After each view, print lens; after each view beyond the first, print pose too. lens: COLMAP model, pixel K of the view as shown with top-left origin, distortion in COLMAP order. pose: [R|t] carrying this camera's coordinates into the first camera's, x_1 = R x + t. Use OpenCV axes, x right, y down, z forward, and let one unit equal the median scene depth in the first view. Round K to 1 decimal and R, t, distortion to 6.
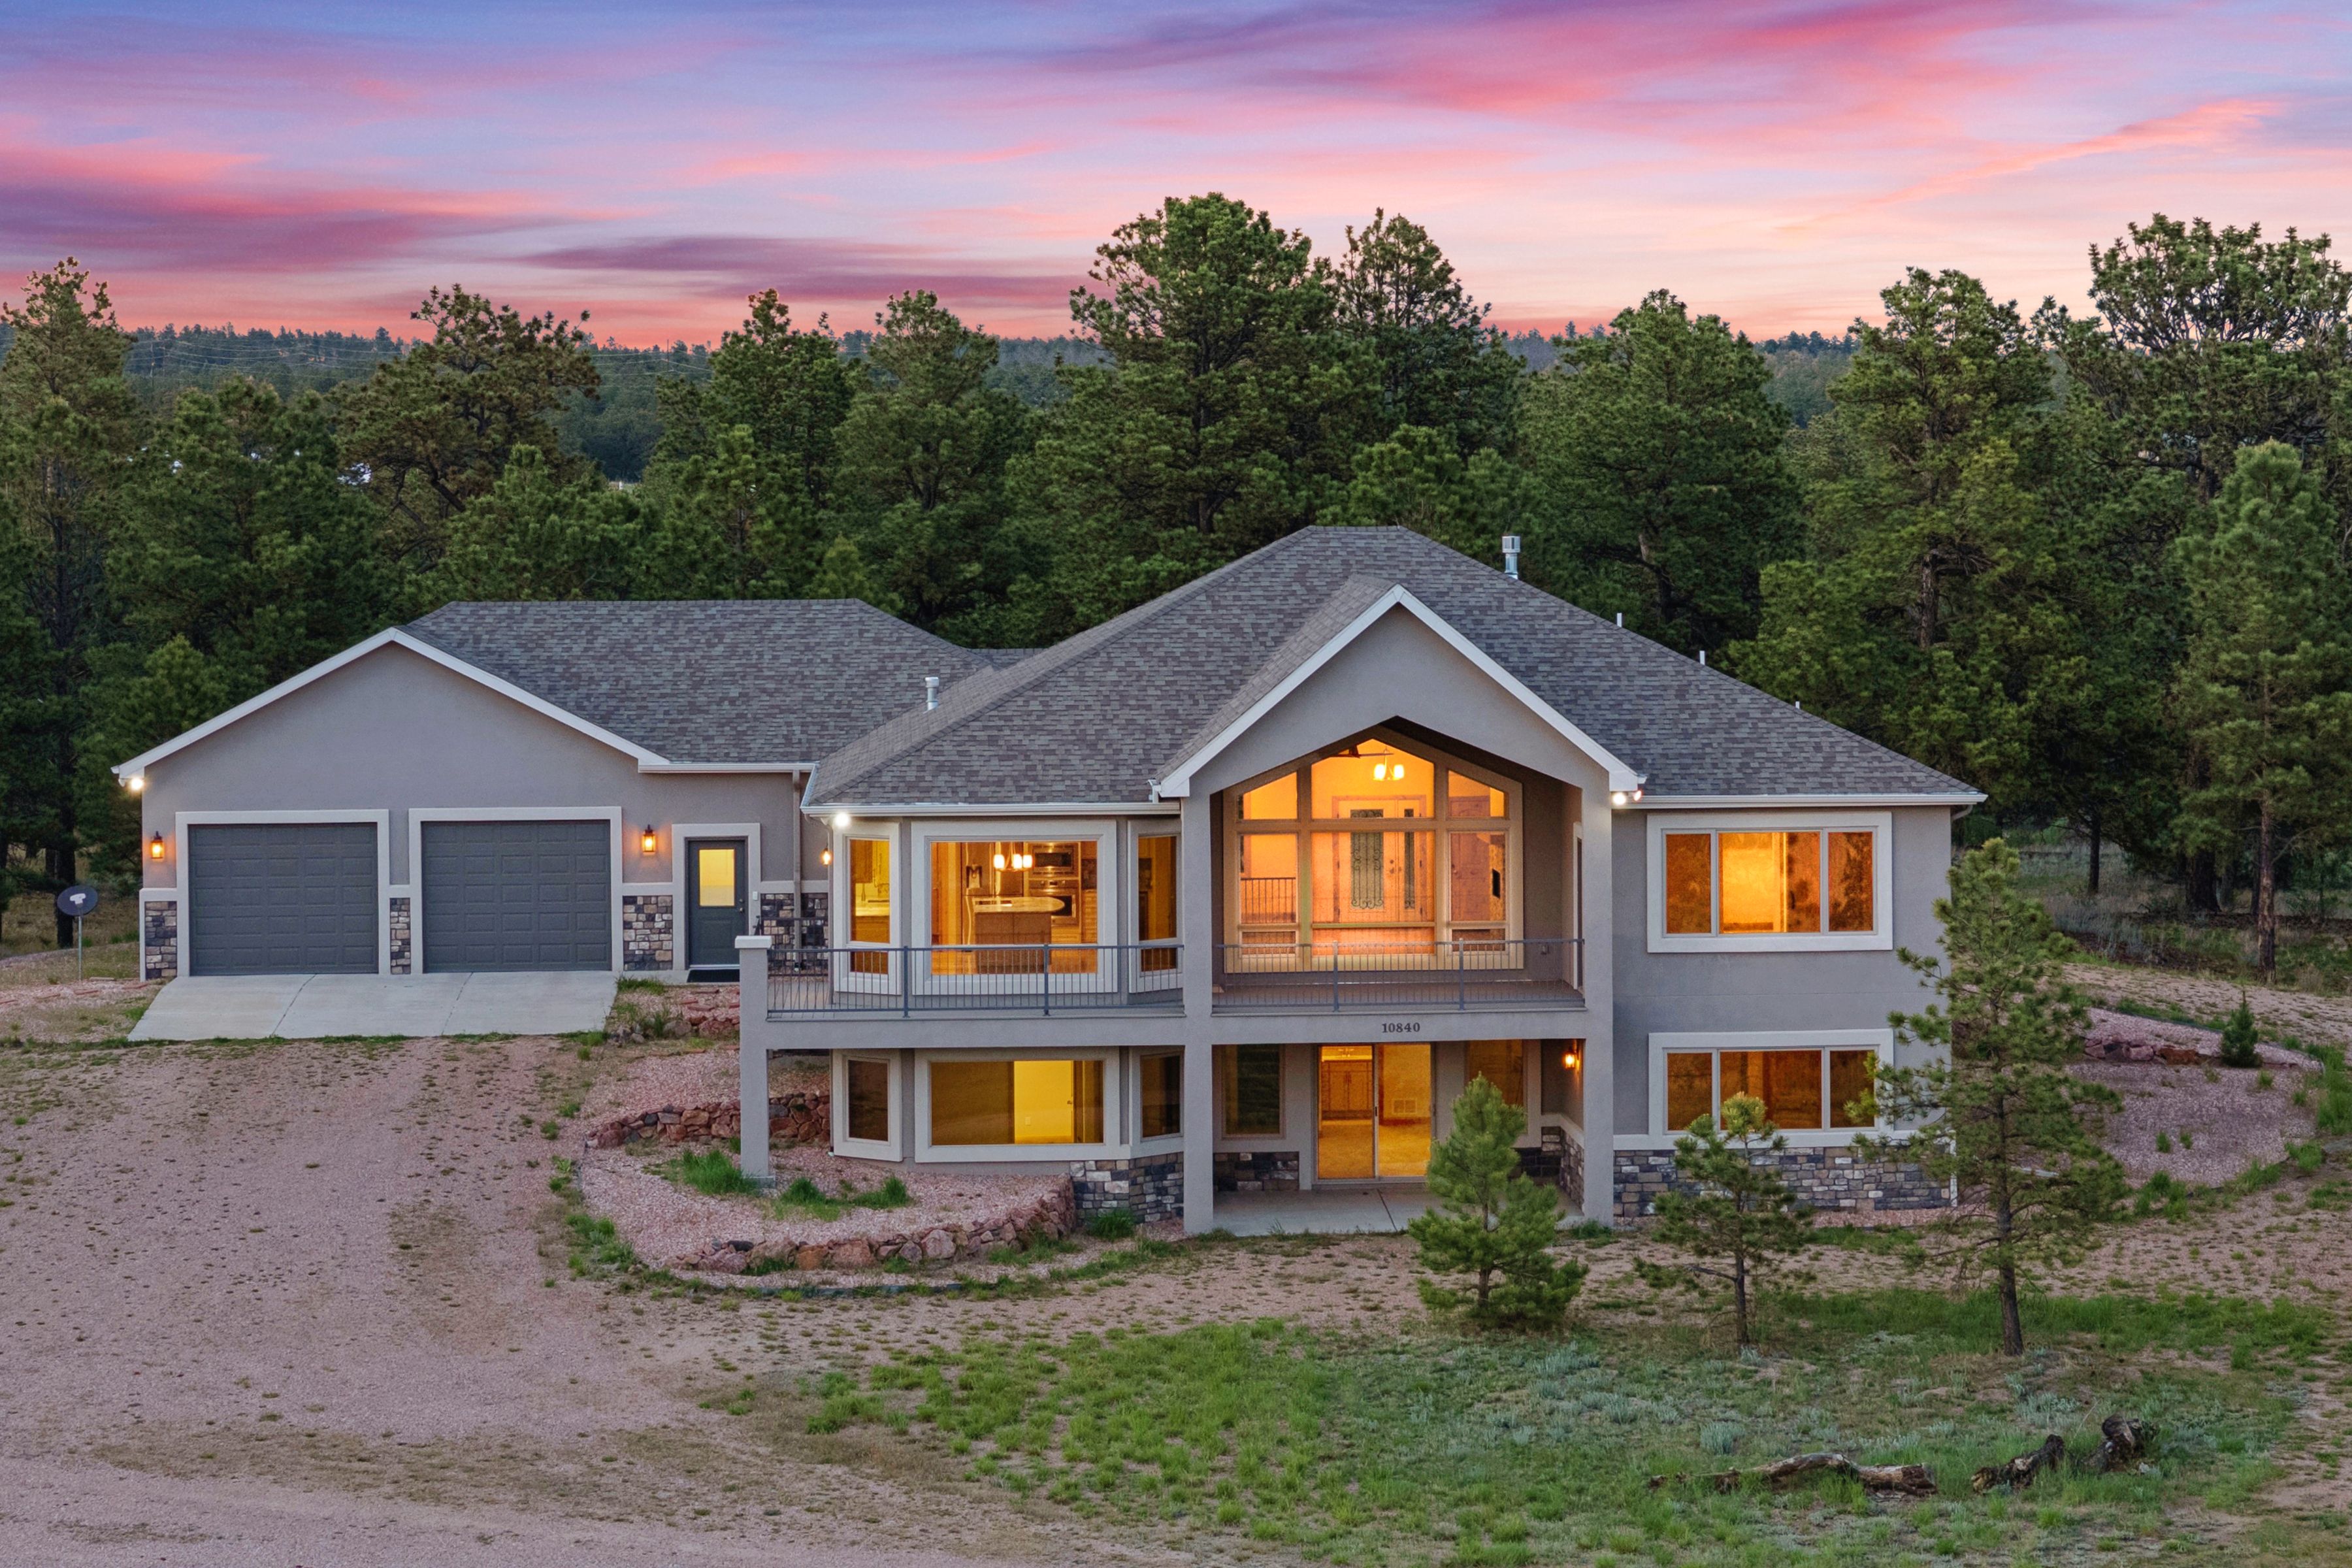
lens RADIAL K [[4752.2, 0, 1176.0], [0, 4752.2, 784.0], [0, 0, 1]] dist [0.063508, 0.642865]
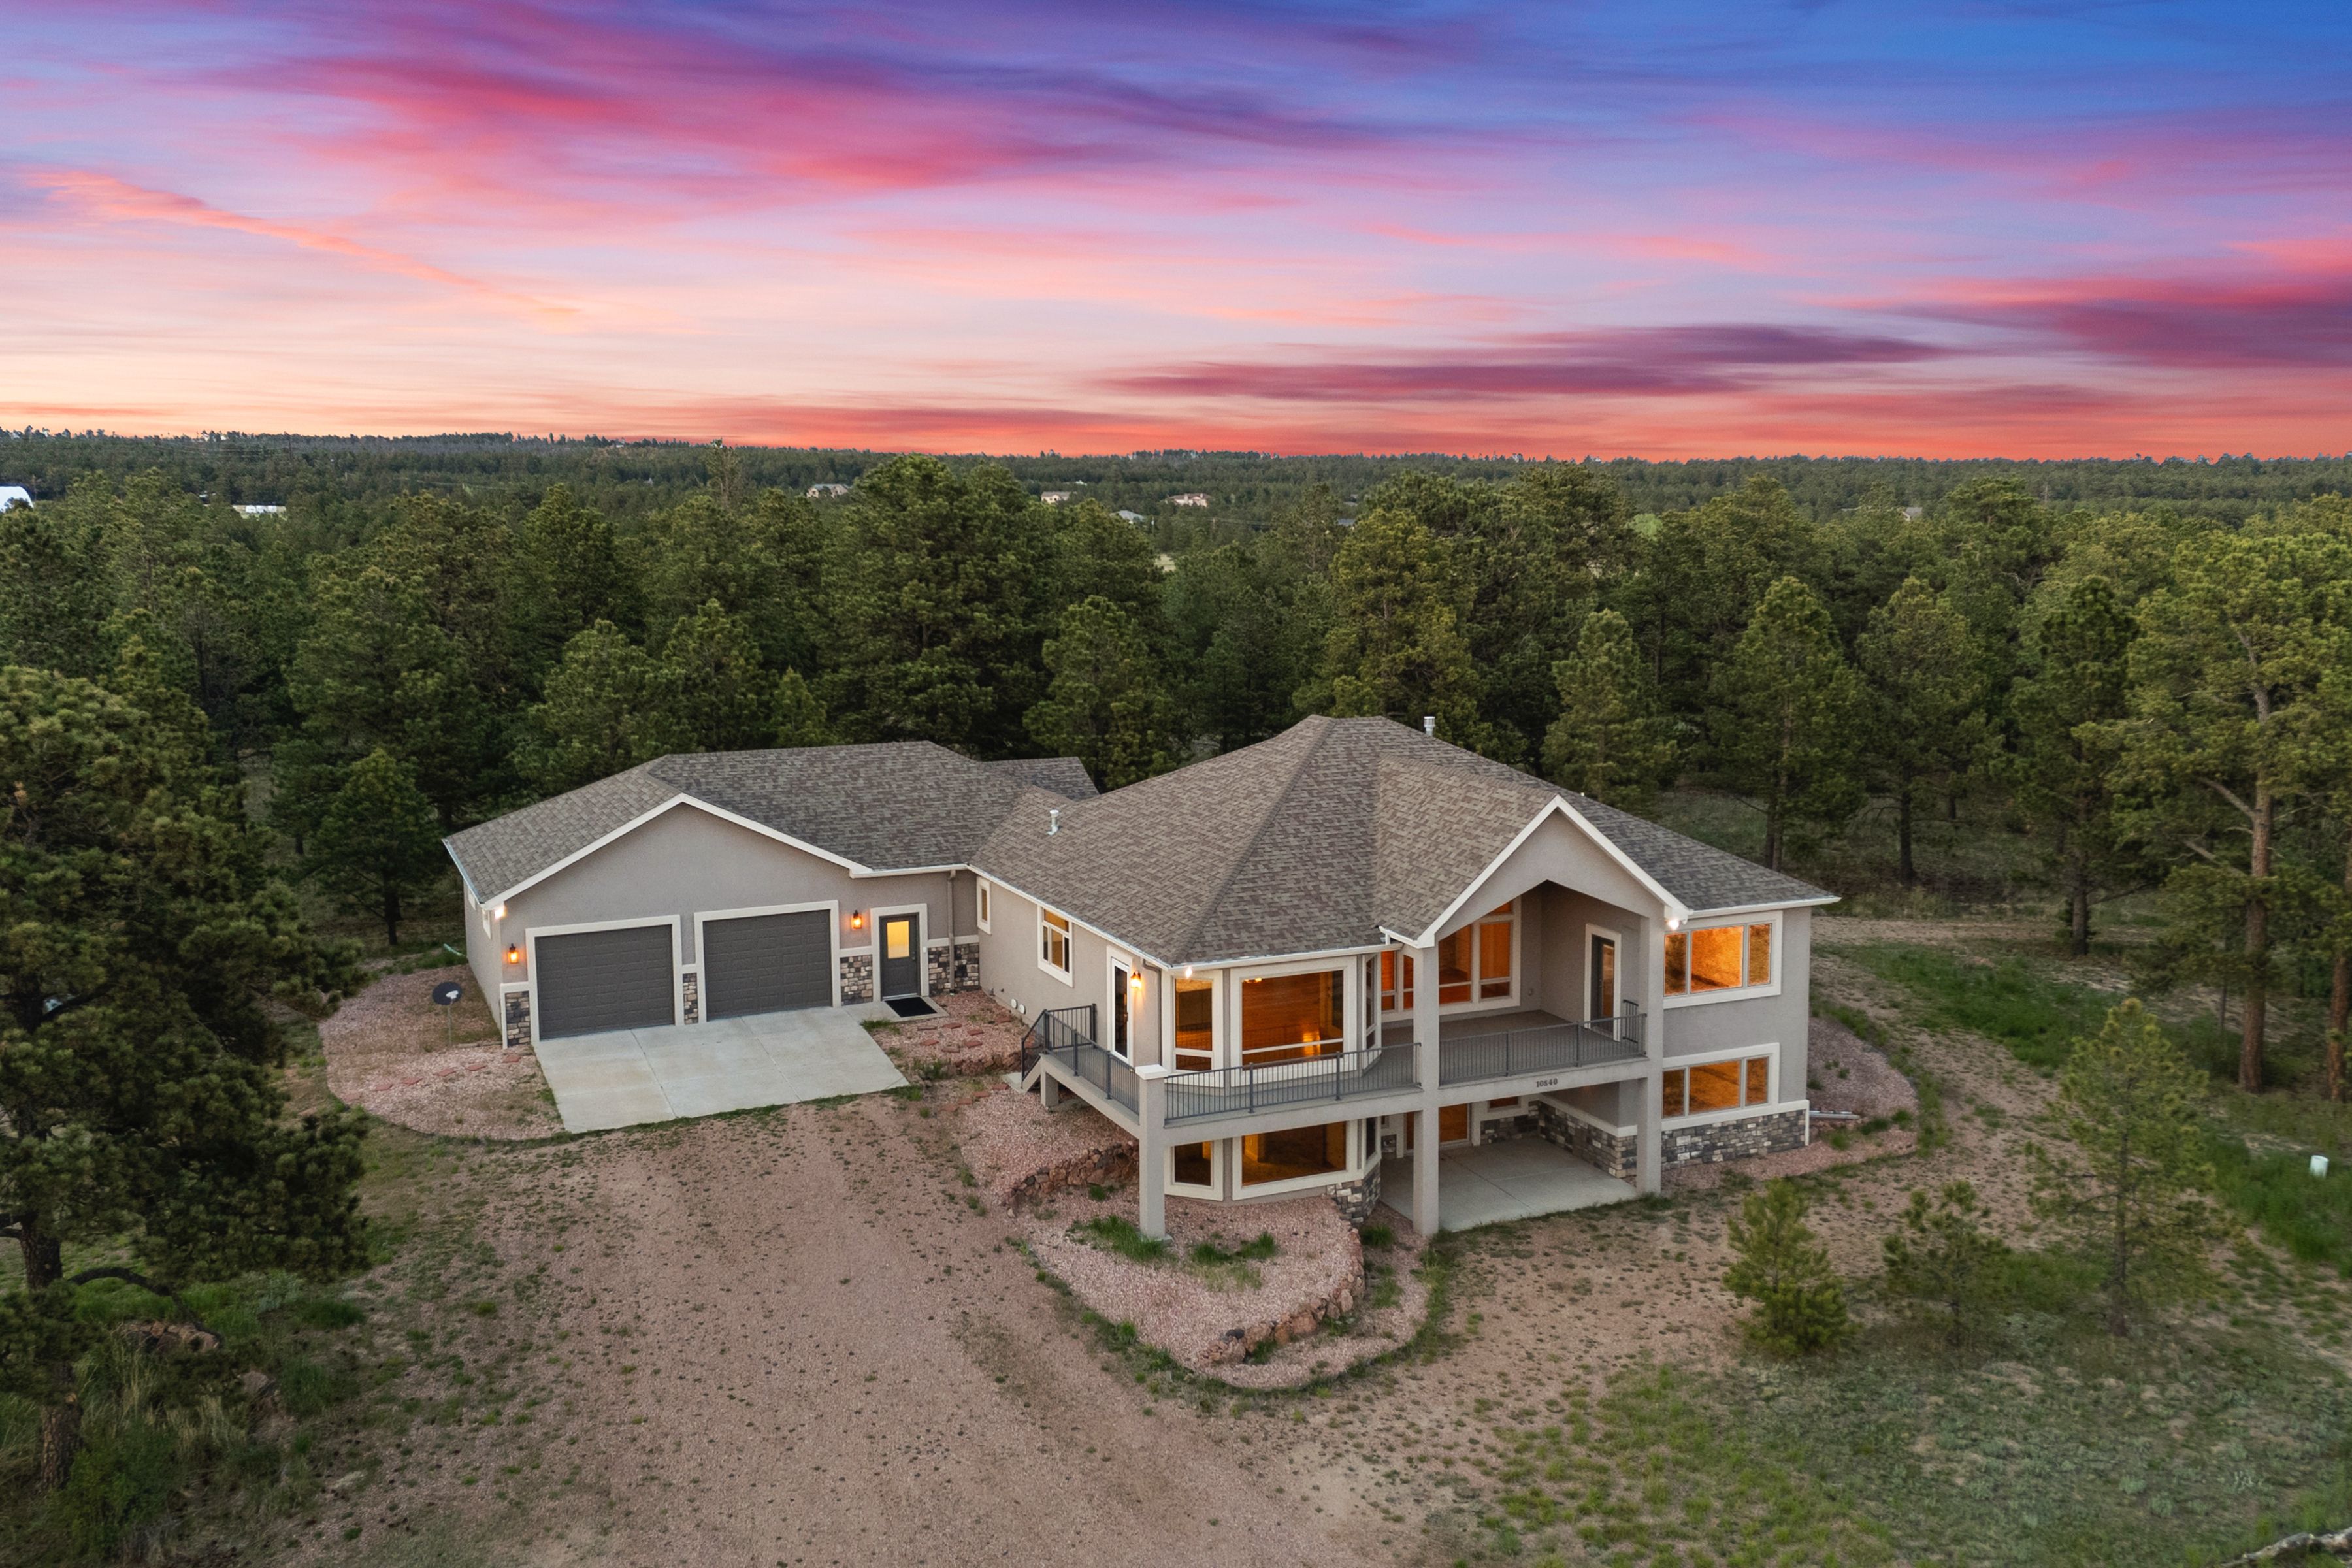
lens RADIAL K [[1804.5, 0, 1176.0], [0, 1804.5, 784.0], [0, 0, 1]] dist [0.088504, -0.002313]
pose [[0.928529, -0.052806, 0.367486, -0.226975], [0.020598, 0.995636, 0.091023, -0.082741], [-0.370689, -0.076948, 0.925564, 0.426314]]
